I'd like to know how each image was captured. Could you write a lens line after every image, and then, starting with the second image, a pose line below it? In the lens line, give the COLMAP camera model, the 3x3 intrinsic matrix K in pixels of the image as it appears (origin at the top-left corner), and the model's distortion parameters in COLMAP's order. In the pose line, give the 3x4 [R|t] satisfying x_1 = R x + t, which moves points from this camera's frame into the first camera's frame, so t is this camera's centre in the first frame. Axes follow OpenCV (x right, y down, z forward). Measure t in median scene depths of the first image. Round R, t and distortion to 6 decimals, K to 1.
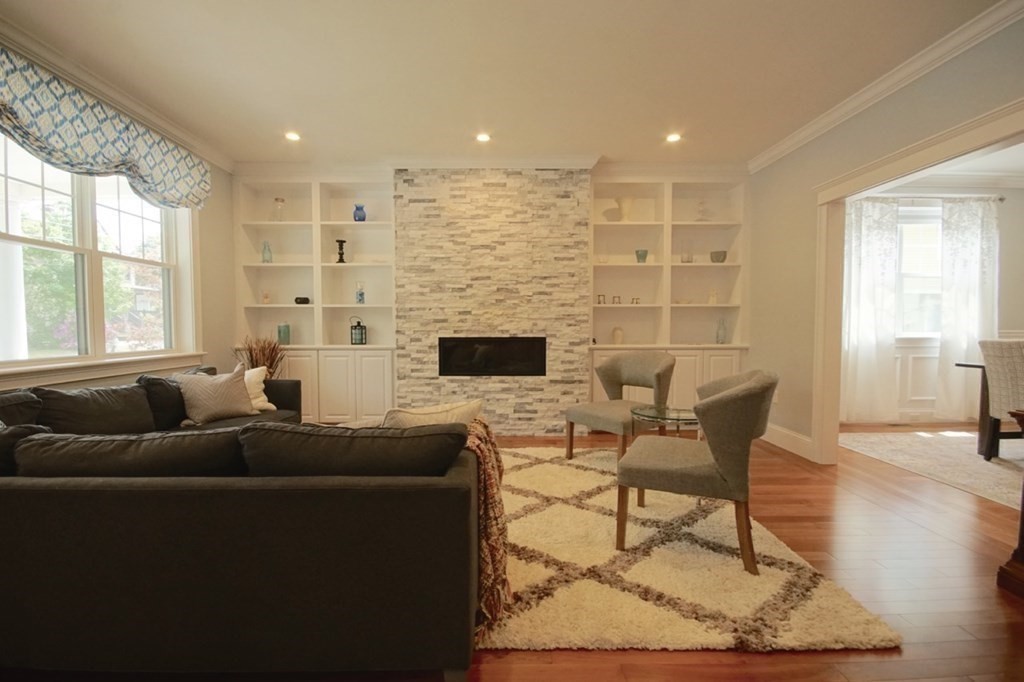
lens RADIAL K [[457.0, 0, 500.1], [0, 457.0, 344.9], [0, 0, 1]] dist [0.014001, -0.014741]
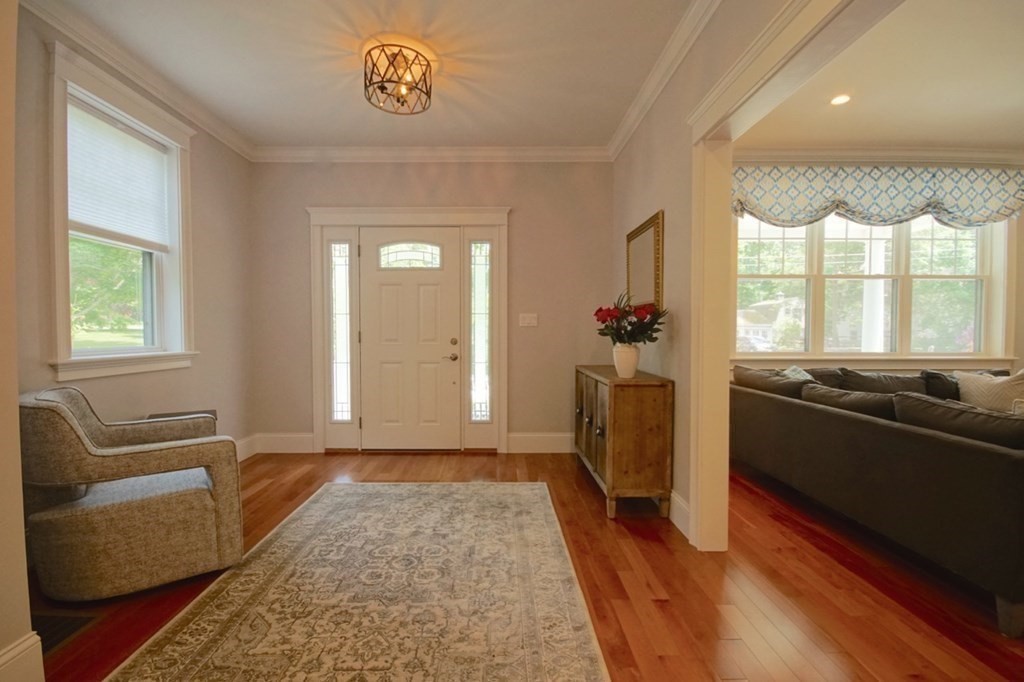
lens RADIAL K [[465.4, 0, 500.7], [0, 465.4, 343.5], [0, 0, 1]] dist [0.015362, -0.016670]
pose [[-0.002419, 0.026872, -0.999636, 0.344824], [-0.043273, 0.998700, 0.026951, 0.006000], [0.999060, 0.043323, -0.001253, -0.127548]]
